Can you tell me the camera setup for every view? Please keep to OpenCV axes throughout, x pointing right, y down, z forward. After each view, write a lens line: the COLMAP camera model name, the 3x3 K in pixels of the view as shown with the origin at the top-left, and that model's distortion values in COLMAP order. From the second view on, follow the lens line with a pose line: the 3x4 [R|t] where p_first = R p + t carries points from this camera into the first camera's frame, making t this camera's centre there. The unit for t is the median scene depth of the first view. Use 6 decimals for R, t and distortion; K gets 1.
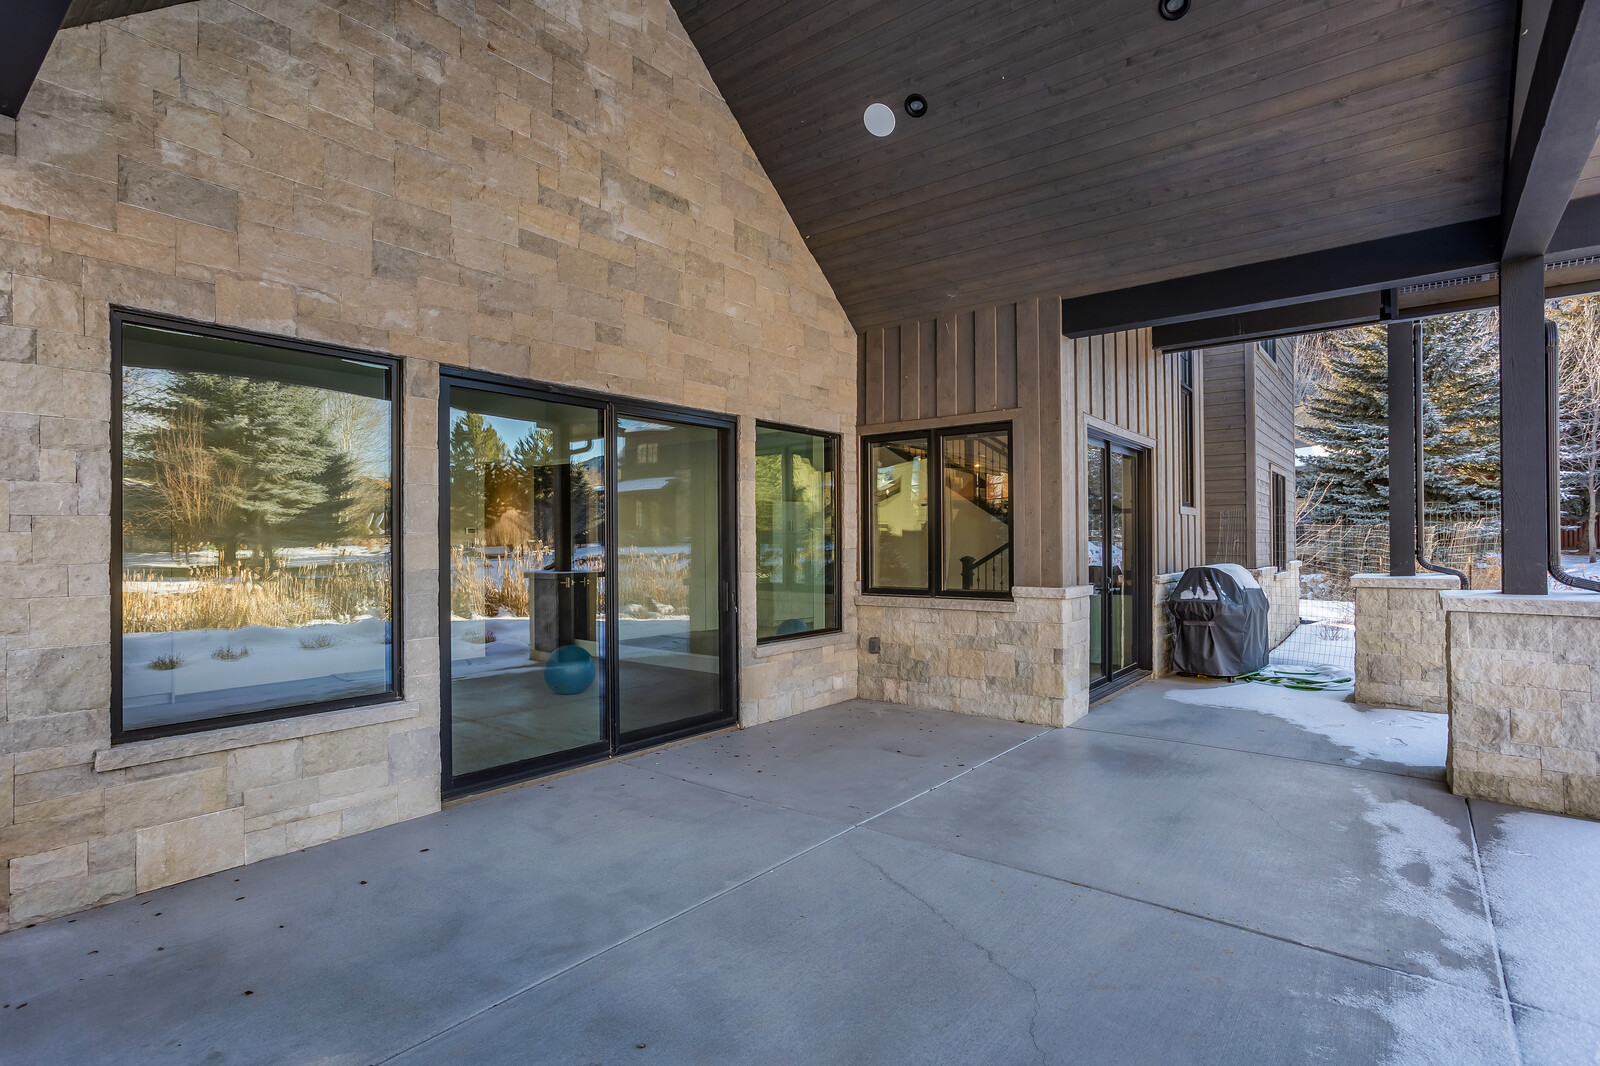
lens RADIAL K [[785.3, 0, 802.2], [0, 785.3, 538.7], [0, 0, 1]] dist [-0.018783, 0.012269]
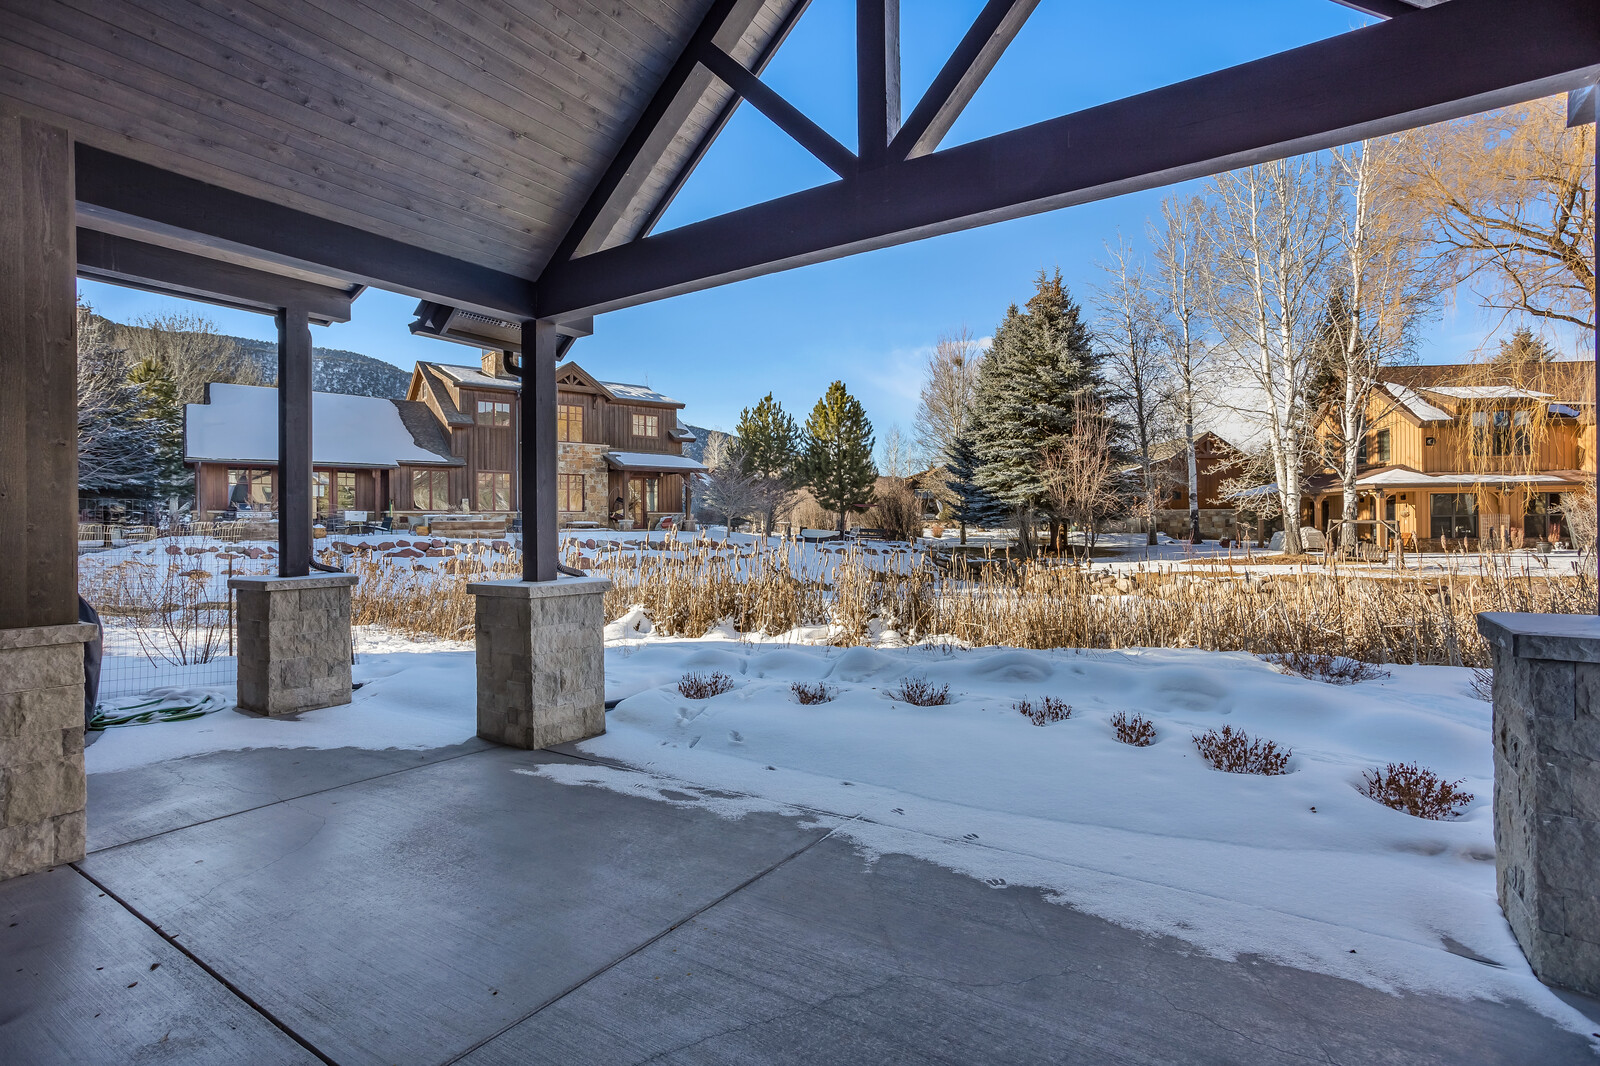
lens RADIAL K [[785.3, 0, 802.4], [0, 785.3, 525.5], [0, 0, 1]] dist [-0.018783, 0.012269]
pose [[-0.069449, 0.010888, 0.997526, -0.463497], [0.003718, 0.999936, -0.010655, -0.006130], [-0.997579, 0.002969, -0.069485, 0.761199]]
